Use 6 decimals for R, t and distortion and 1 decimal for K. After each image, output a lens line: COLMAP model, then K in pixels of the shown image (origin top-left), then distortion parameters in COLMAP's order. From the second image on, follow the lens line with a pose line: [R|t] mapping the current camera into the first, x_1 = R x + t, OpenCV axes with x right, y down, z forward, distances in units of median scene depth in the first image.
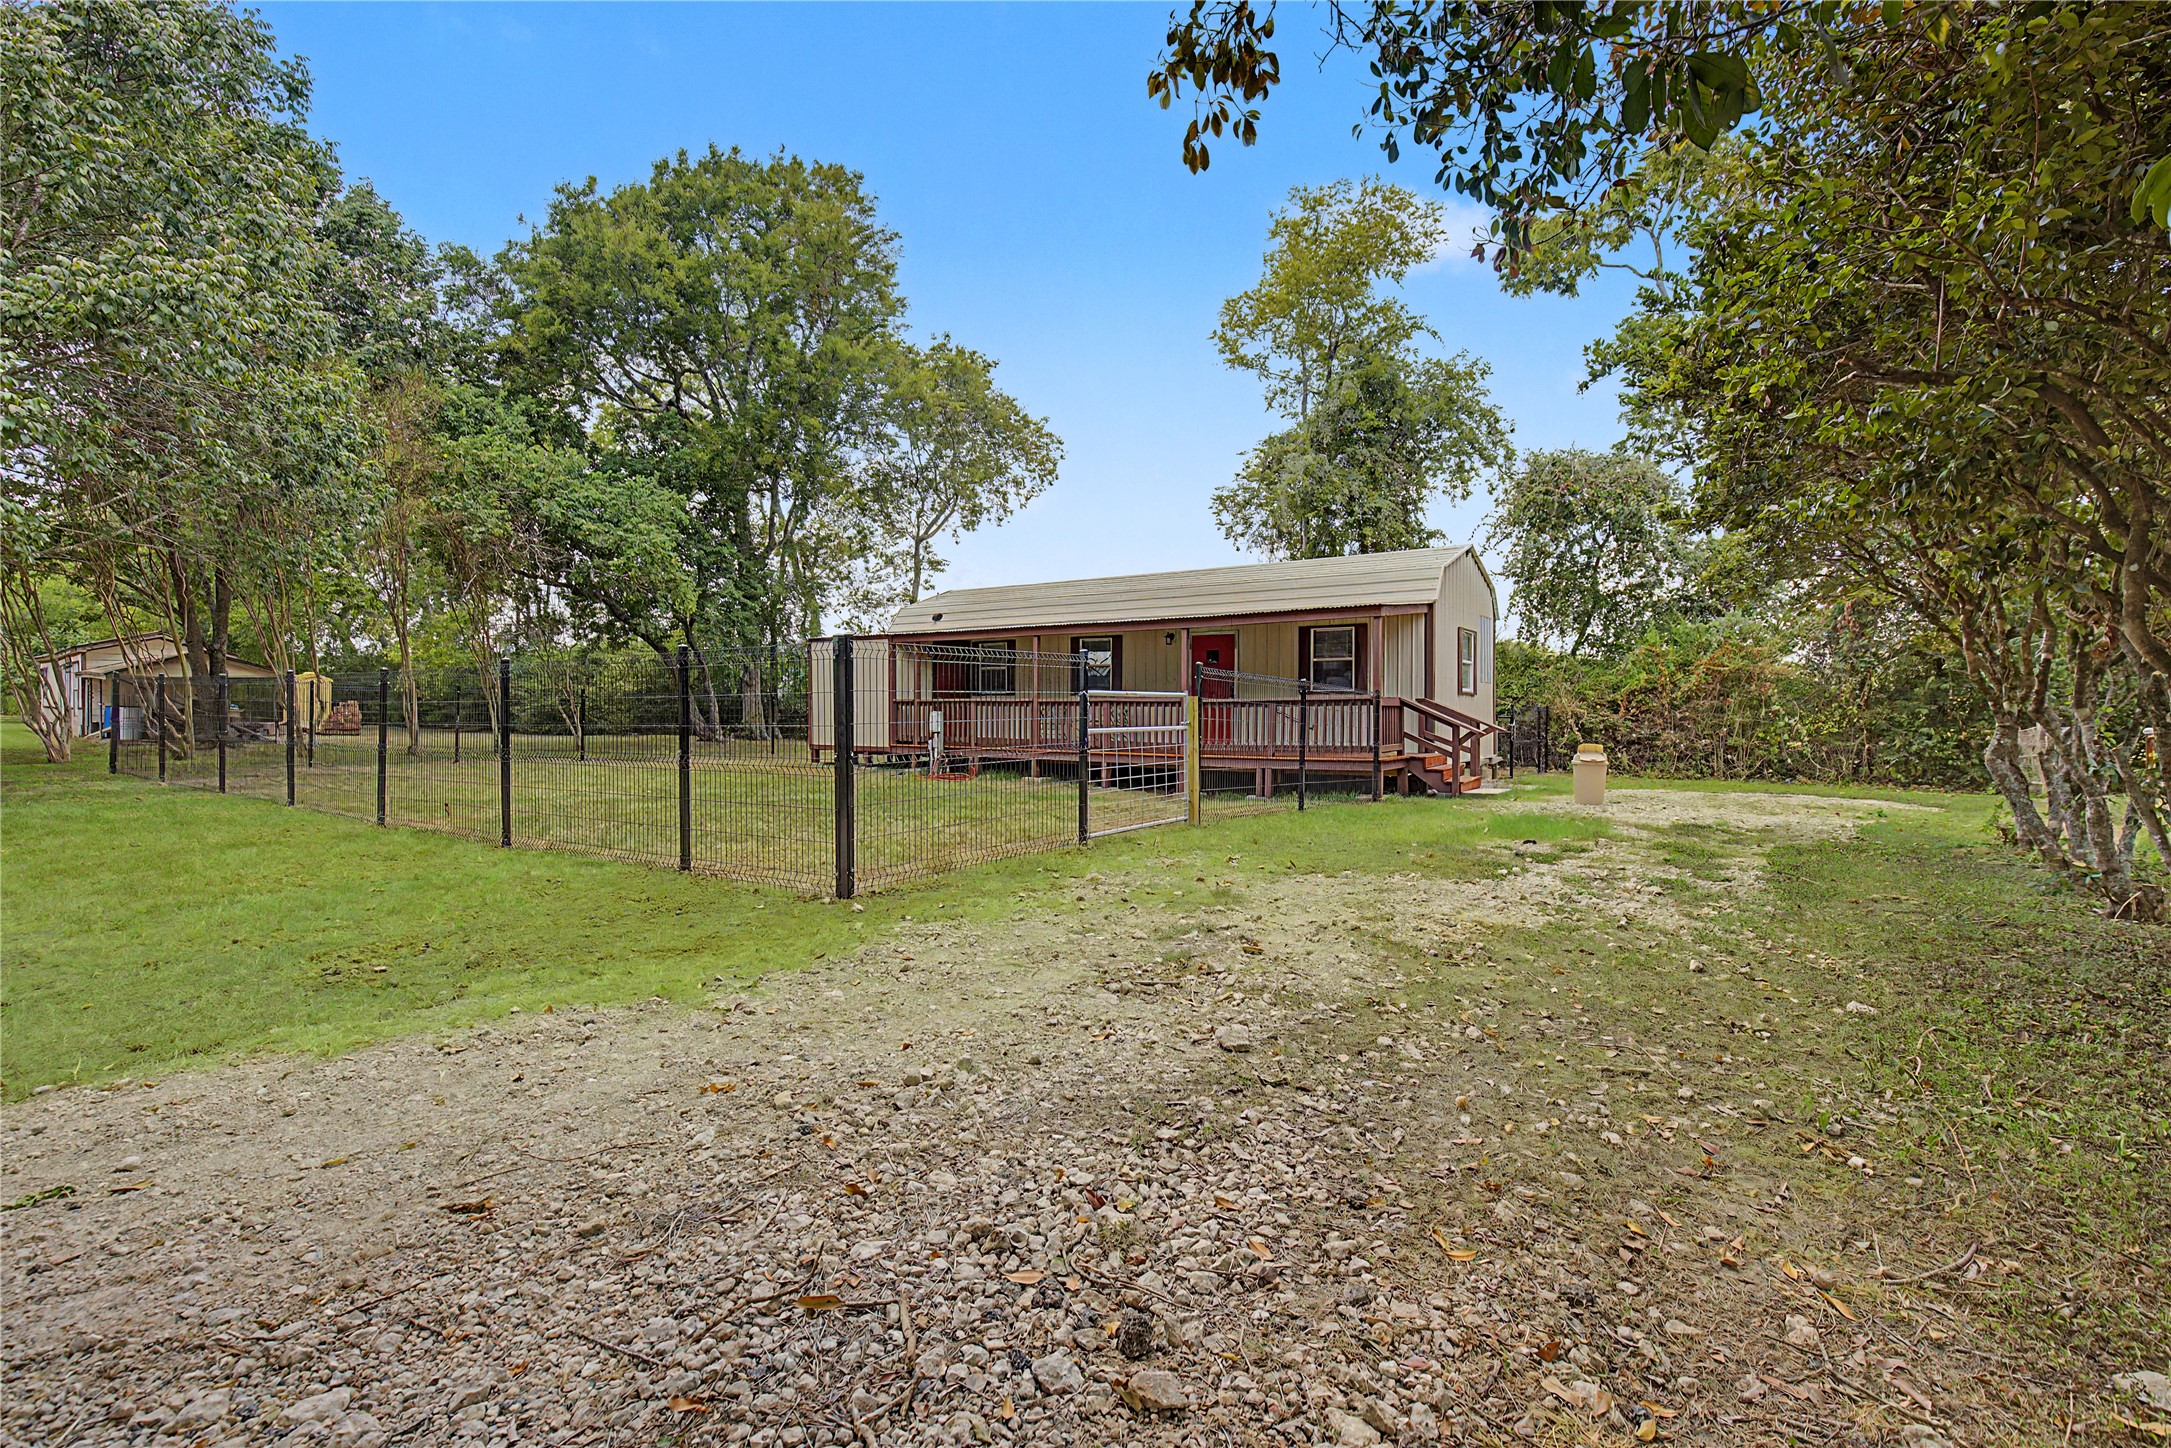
lens RADIAL K [[1015.4, 0, 1103.3], [0, 1015.4, 695.1], [0, 0, 1]] dist [0.001186, 0.000748]
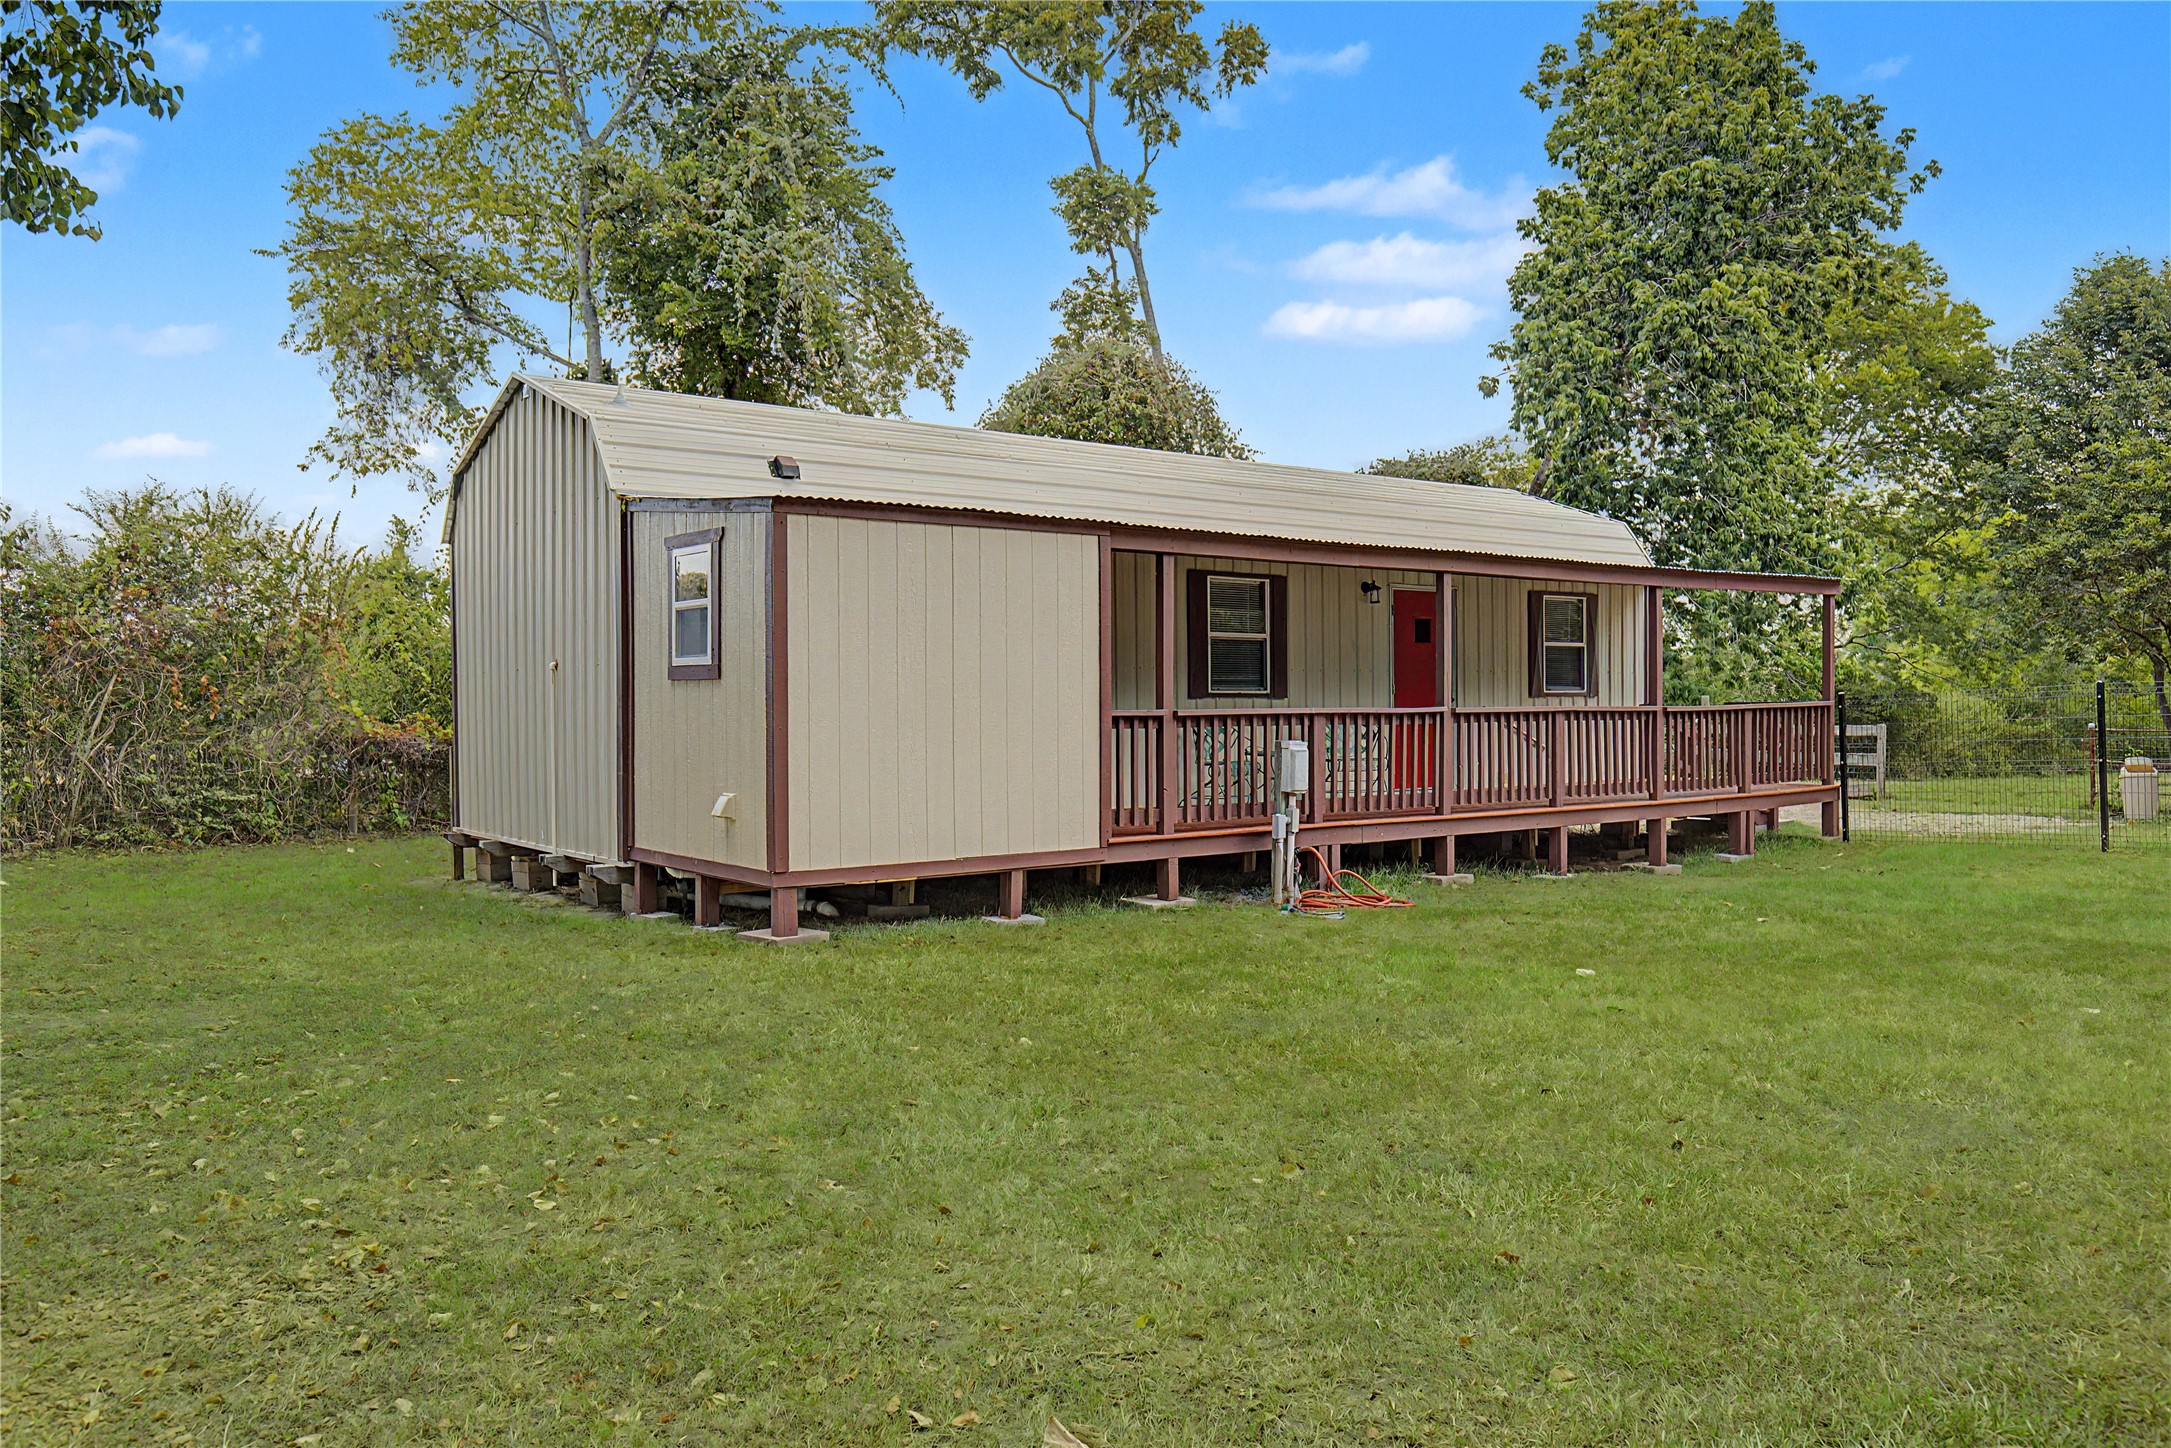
lens RADIAL K [[1635.8, 0, 1121.6], [0, 1635.8, 730.4], [0, 0, 1]] dist [0.010908, -0.017019]
pose [[0.297191, -0.016012, 0.954684, -0.485408], [-0.001173, 0.999852, 0.017135, 0.001213], [-0.954817, -0.006213, 0.297129, 0.538986]]
